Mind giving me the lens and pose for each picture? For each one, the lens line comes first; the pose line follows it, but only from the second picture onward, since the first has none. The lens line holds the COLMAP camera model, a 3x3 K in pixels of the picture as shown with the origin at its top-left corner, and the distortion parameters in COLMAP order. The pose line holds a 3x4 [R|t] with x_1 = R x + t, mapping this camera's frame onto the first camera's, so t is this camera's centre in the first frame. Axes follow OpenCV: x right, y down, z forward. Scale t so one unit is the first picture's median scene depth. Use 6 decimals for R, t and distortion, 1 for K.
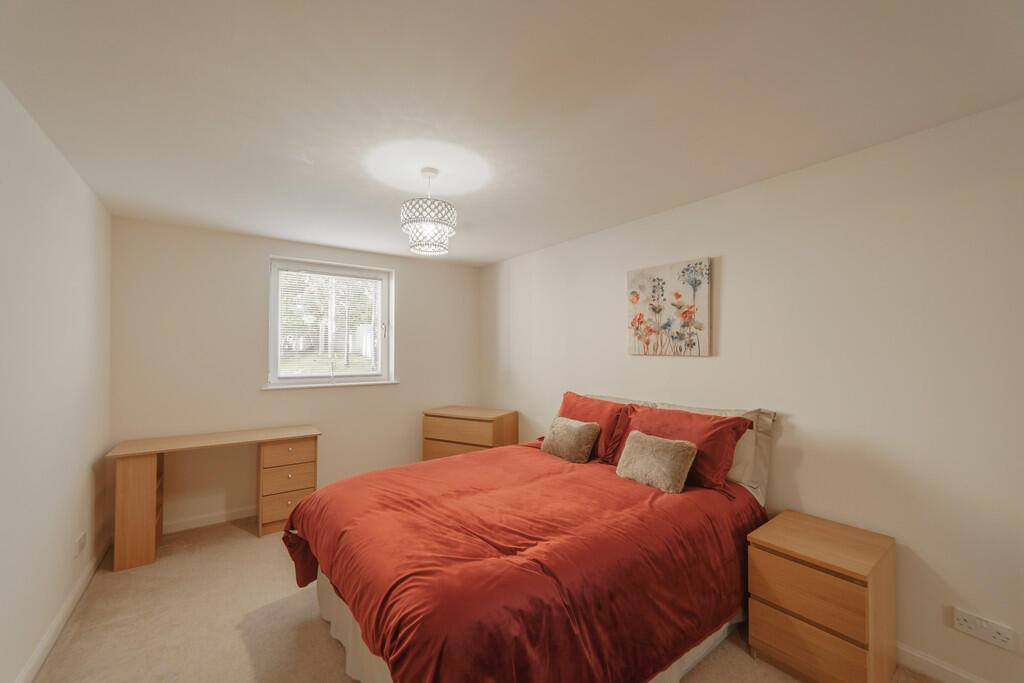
lens RADIAL K [[408.9, 0, 512.0], [0, 408.9, 341.5], [0, 0, 1]] dist [-0.000444, -0.000022]
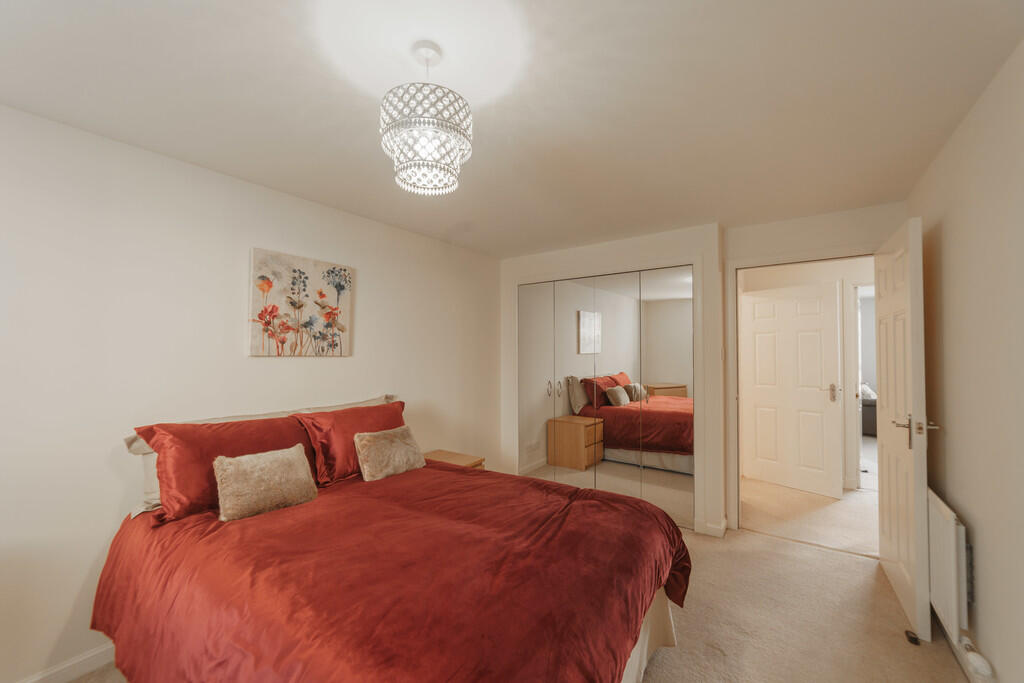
lens RADIAL K [[408.9, 0, 512.0], [0, 408.9, 341.5], [0, 0, 1]] dist [-0.000444, -0.000022]
pose [[-0.316396, 0.023291, 0.948341, -0.646226], [-0.022808, 0.999223, -0.032151, 0.020057], [-0.948353, -0.031802, -0.315619, 0.849464]]
